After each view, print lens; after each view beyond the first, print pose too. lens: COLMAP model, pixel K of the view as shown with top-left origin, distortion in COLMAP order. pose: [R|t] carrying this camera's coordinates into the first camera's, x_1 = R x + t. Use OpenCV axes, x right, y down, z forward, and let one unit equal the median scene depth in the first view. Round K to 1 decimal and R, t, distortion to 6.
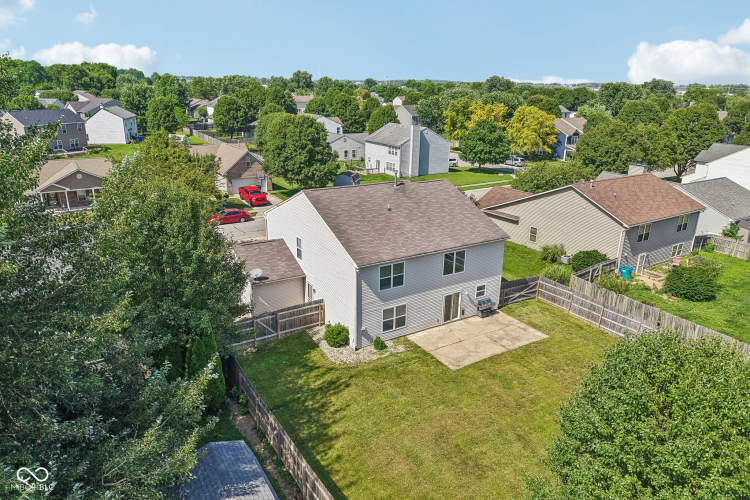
lens RADIAL K [[511.9, 0, 375.0], [0, 511.9, 250.0], [0, 0, 1]] dist [0.008569, -0.003700]
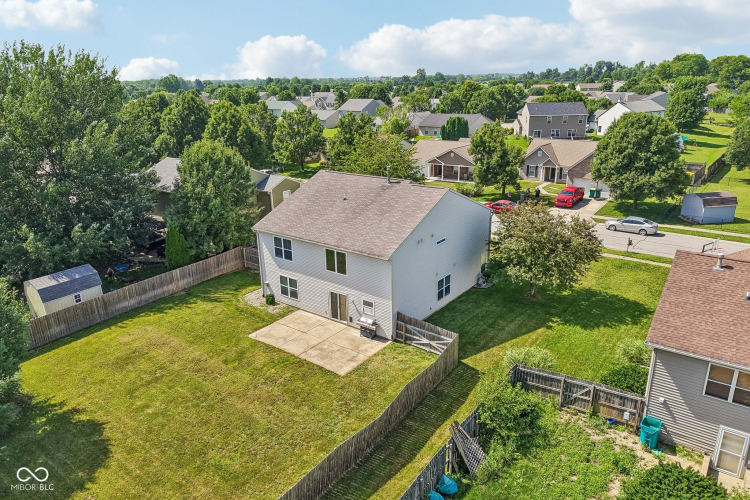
lens RADIAL K [[511.9, 0, 375.0], [0, 511.9, 250.0], [0, 0, 1]] dist [0.008569, -0.003700]
pose [[0.348004, 0.273127, -0.896825, 1.008310], [-0.261765, 0.946882, 0.186797, -0.190674], [0.900207, 0.169752, 0.401014, 0.639109]]
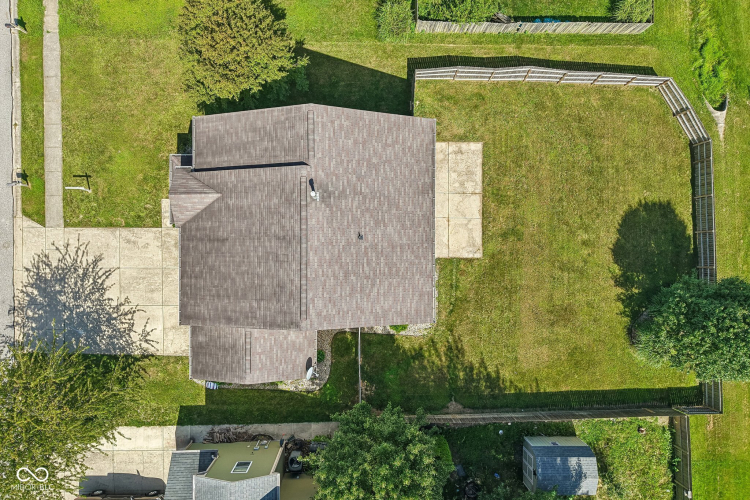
lens RADIAL K [[502.9, 0, 375.0], [0, 502.9, 250.0], [0, 0, 1]] dist [0.005312, 0.000790]
pose [[0.532690, -0.846253, 0.009831, 0.016030], [0.237930, 0.160897, 0.957863, -0.823717], [-0.812177, -0.507905, 0.287057, 0.724116]]
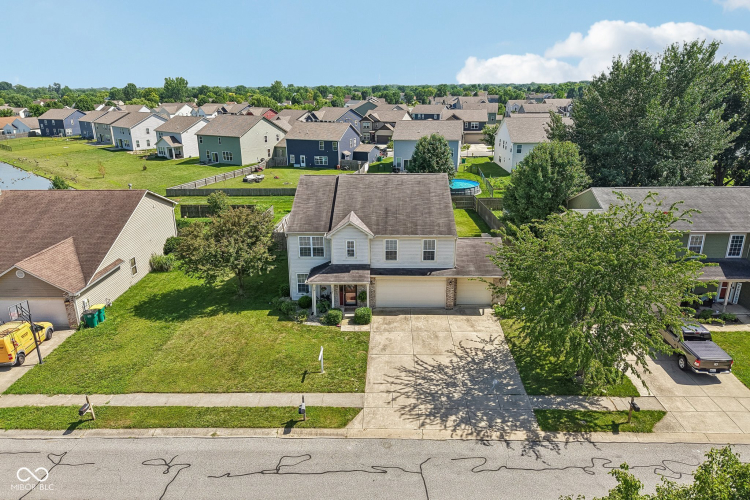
lens RADIAL K [[511.9, 0, 375.0], [0, 511.9, 250.0], [0, 0, 1]] dist [0.008569, -0.003700]
pose [[-0.830261, -0.166140, 0.532038, -0.663653], [0.171225, 0.832360, 0.527123, -0.618745], [-0.530423, 0.528748, -0.662629, 1.937378]]
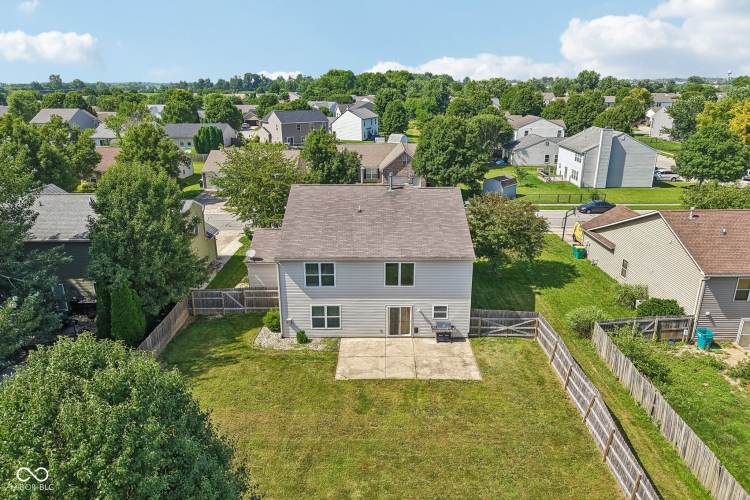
lens RADIAL K [[502.9, 0, 375.0], [0, 502.9, 250.0], [0, 0, 1]] dist [0.005312, 0.000790]
pose [[0.842778, 0.149019, -0.517221, 0.559343], [-0.148388, 0.988000, 0.042868, -0.049851], [0.517403, 0.040621, 0.854777, 0.178952]]
